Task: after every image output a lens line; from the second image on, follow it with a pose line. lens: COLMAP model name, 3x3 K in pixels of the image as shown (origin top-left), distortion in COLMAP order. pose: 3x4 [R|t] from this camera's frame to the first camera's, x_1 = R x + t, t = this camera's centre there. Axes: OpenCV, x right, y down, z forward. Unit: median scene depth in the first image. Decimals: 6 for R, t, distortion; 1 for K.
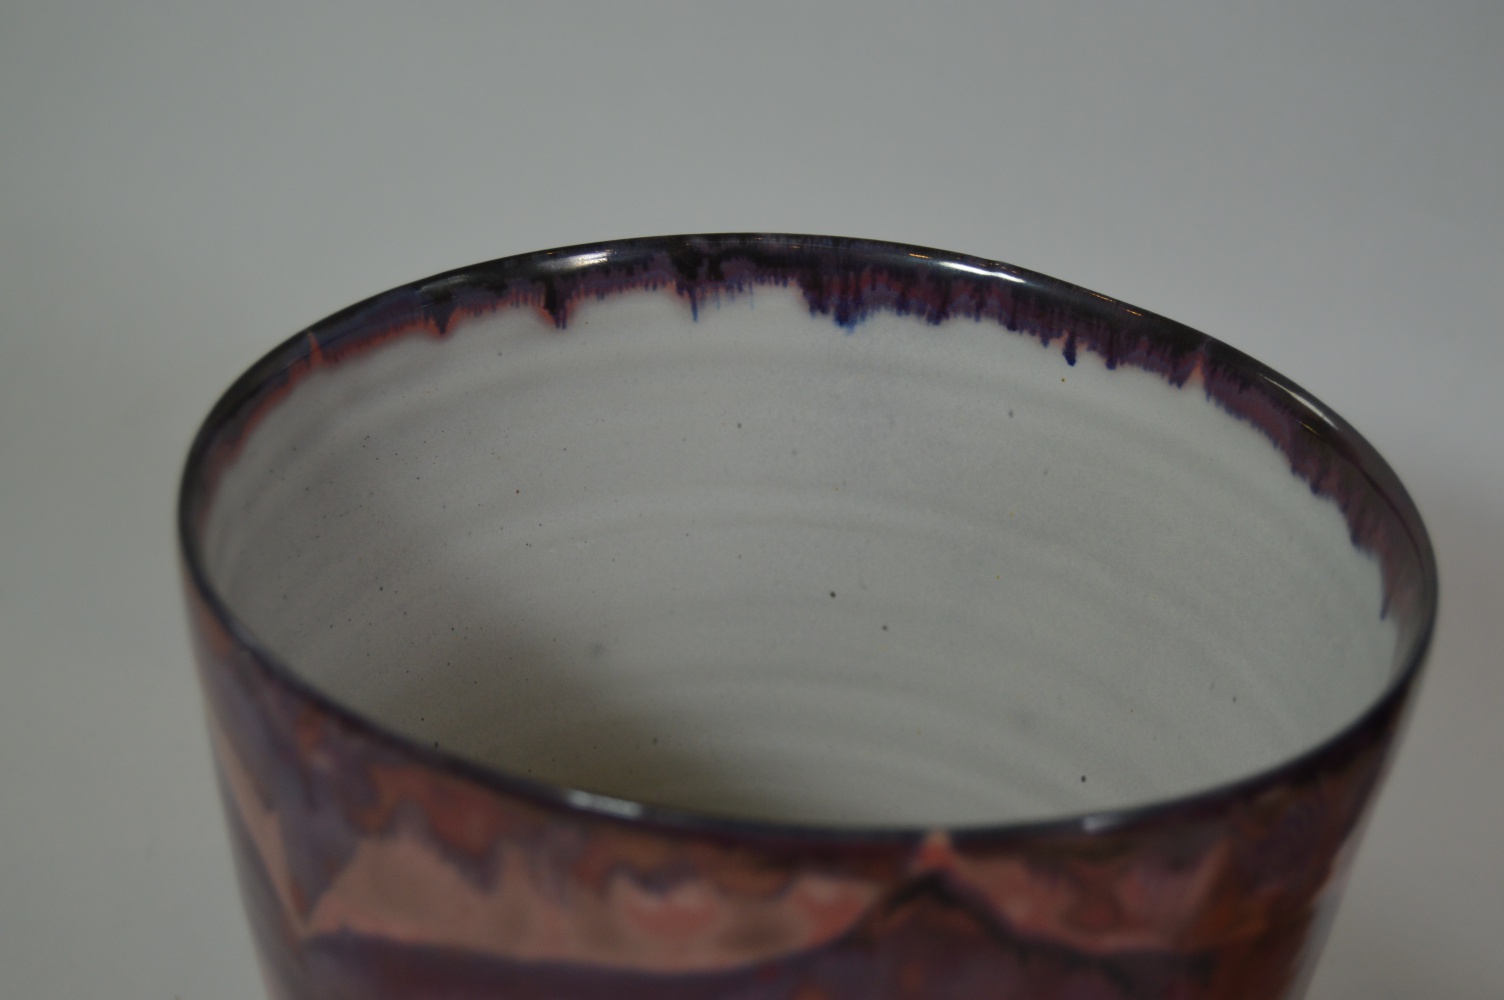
lens RADIAL K [[2970.3, 0, 750.8], [0, 2970.3, 500.0], [0, 0, 1]] dist [-0.016870, 0.000000]
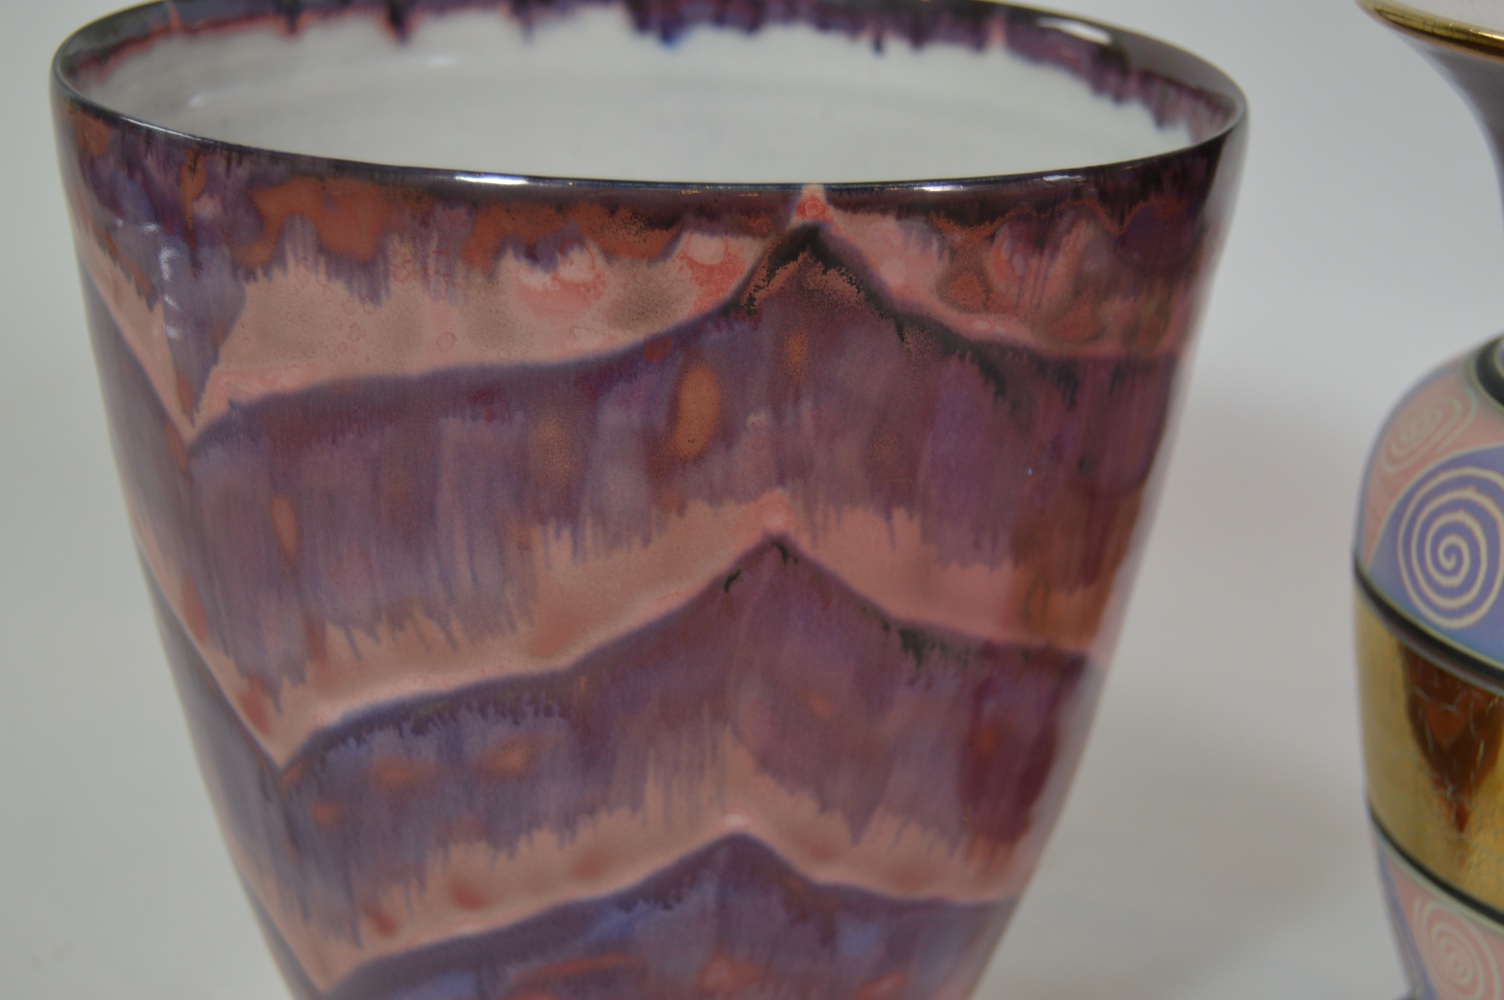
lens RADIAL K [[2691.3, 0, 756.0], [0, 2691.3, 500.9], [0, 0, 1]] dist [-0.040866, 0.000000]
pose [[0.994180, -0.055669, 0.092231, -0.048565], [0.070923, 0.982649, -0.171379, 0.371344], [-0.081090, 0.176923, 0.980879, 0.094687]]
